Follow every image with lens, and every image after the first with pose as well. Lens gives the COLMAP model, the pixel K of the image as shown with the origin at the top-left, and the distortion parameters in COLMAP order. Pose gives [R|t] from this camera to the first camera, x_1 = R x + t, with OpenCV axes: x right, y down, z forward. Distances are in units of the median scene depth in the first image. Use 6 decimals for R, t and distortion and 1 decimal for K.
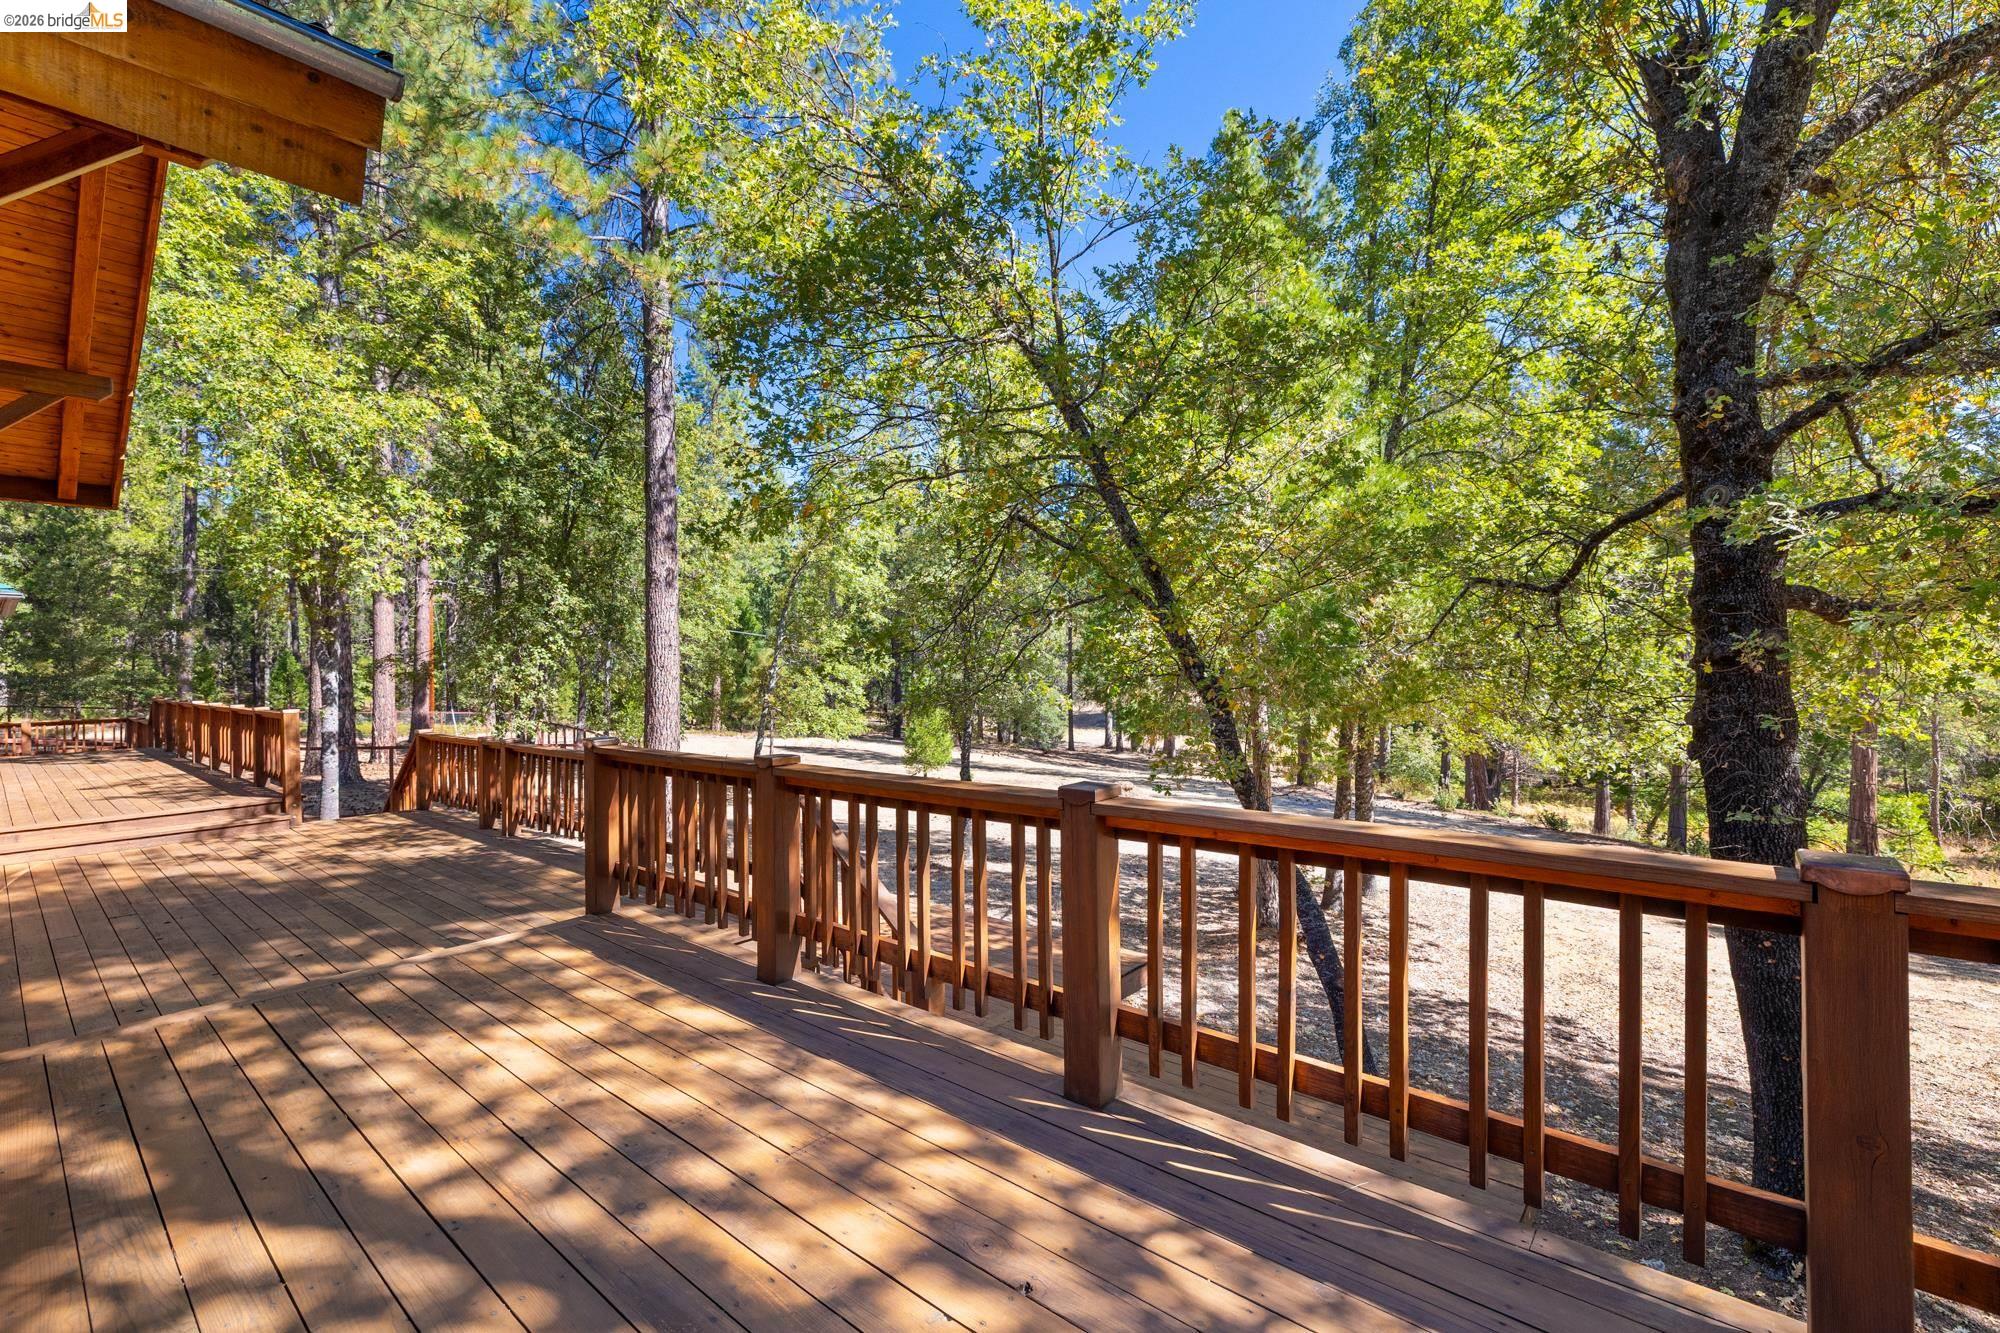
lens RADIAL K [[861.4, 0, 1002.6], [0, 861.4, 658.9], [0, 0, 1]] dist [0.000766, 0.000185]
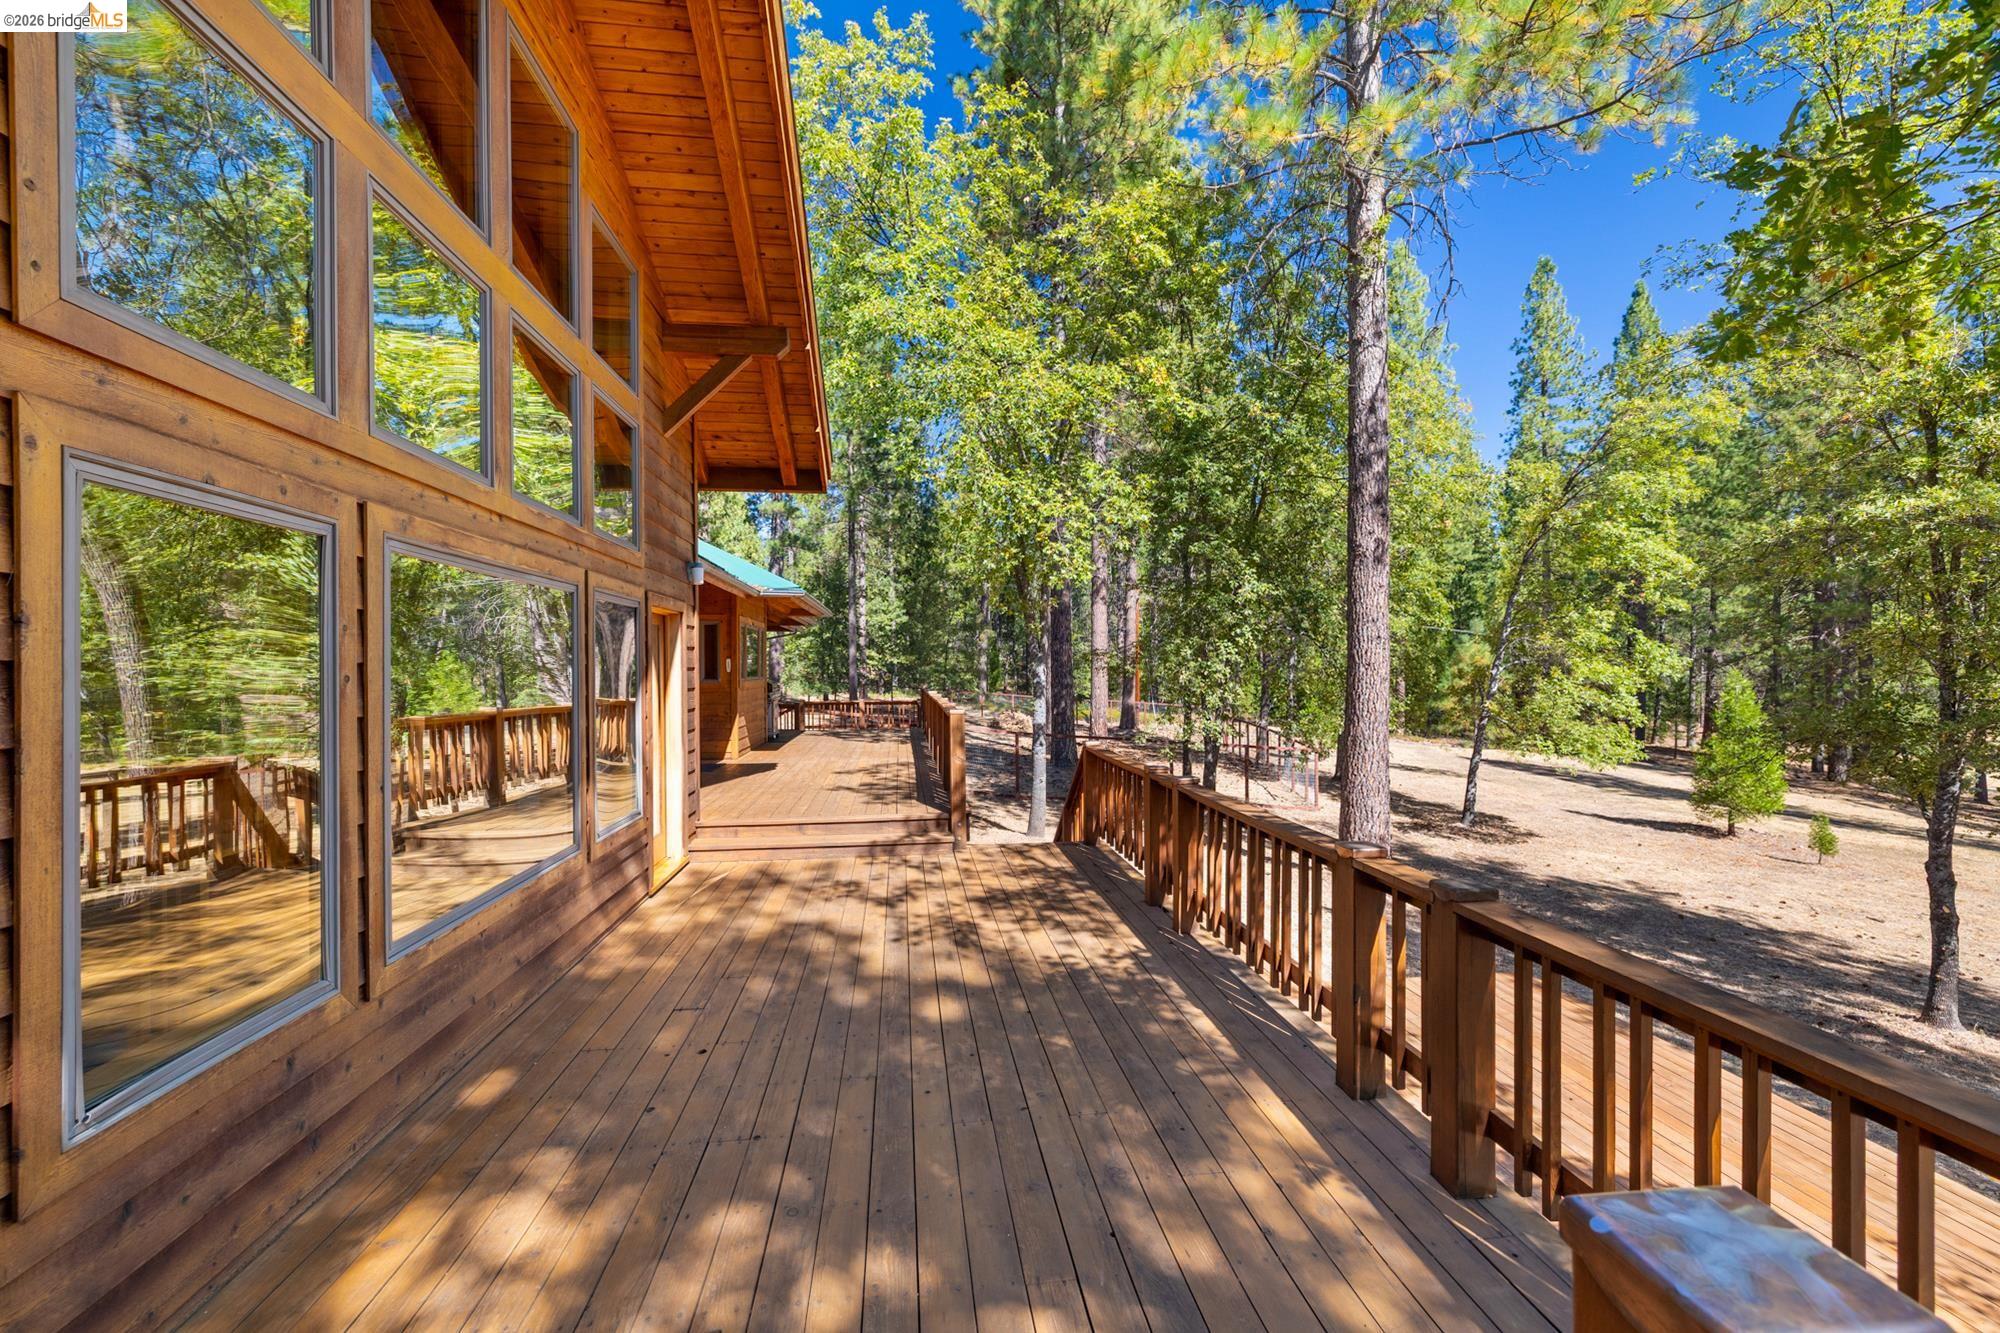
lens RADIAL K [[834.5, 0, 1000.0], [0, 834.5, 666.5], [0, 0, 1]] dist [0.001058, 0.000059]
pose [[0.727856, 0.014828, -0.685569, -0.115102], [-0.006614, 0.999871, 0.014604, 0.001895], [0.685698, -0.006095, 0.727861, 0.209861]]
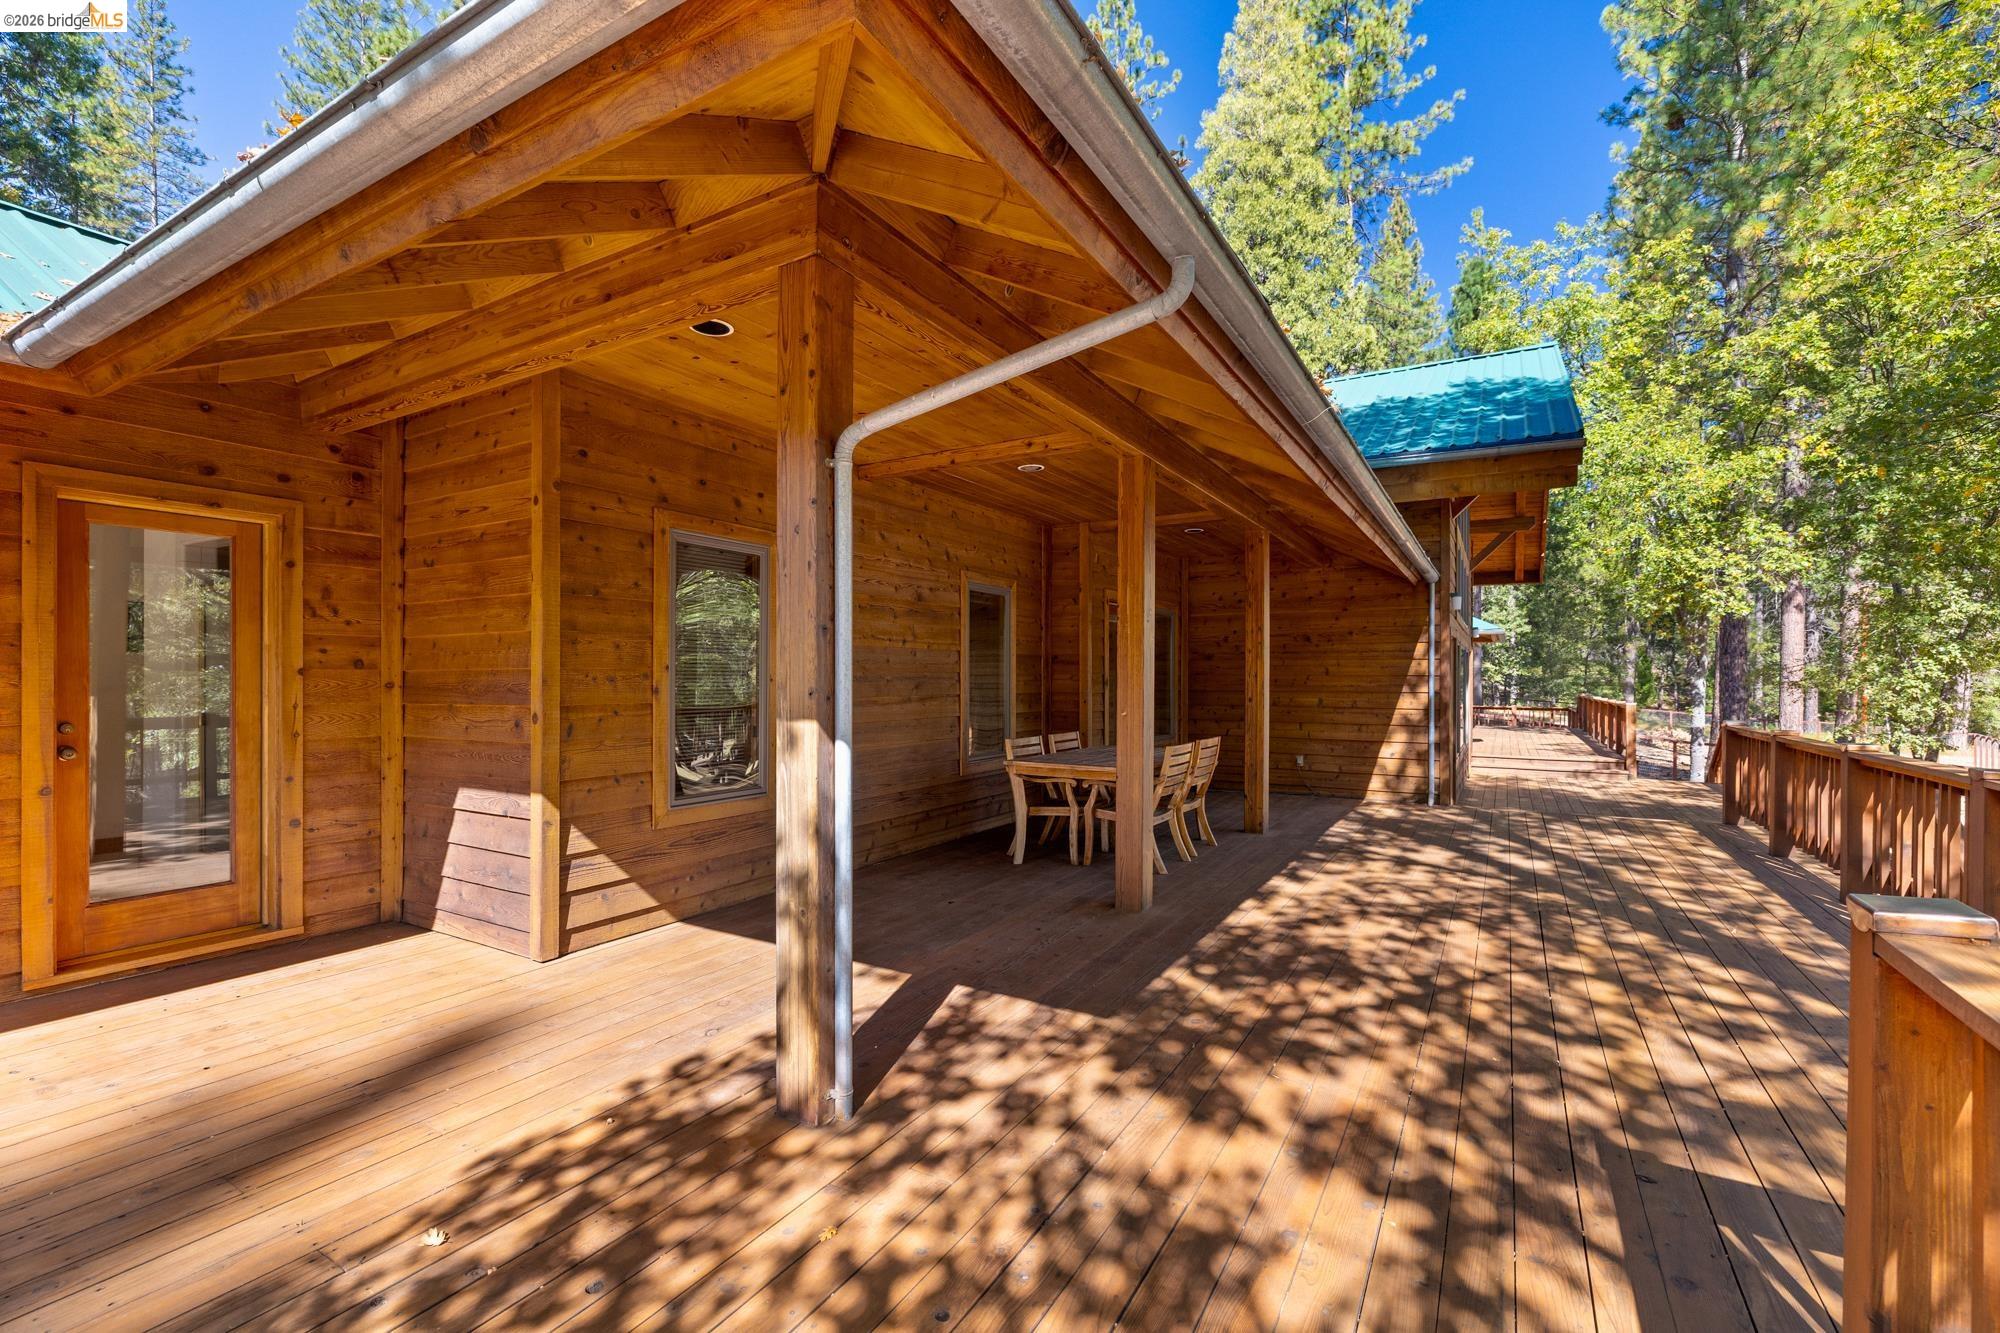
lens RADIAL K [[855.6, 0, 997.1], [0, 855.6, 679.6], [0, 0, 1]] dist [-0.001167, -0.000356]
pose [[0.161747, 0.023795, -0.986545, 0.231376], [-0.007707, 0.999709, 0.022849, -0.003592], [0.986802, 0.003907, 0.161884, -0.168776]]
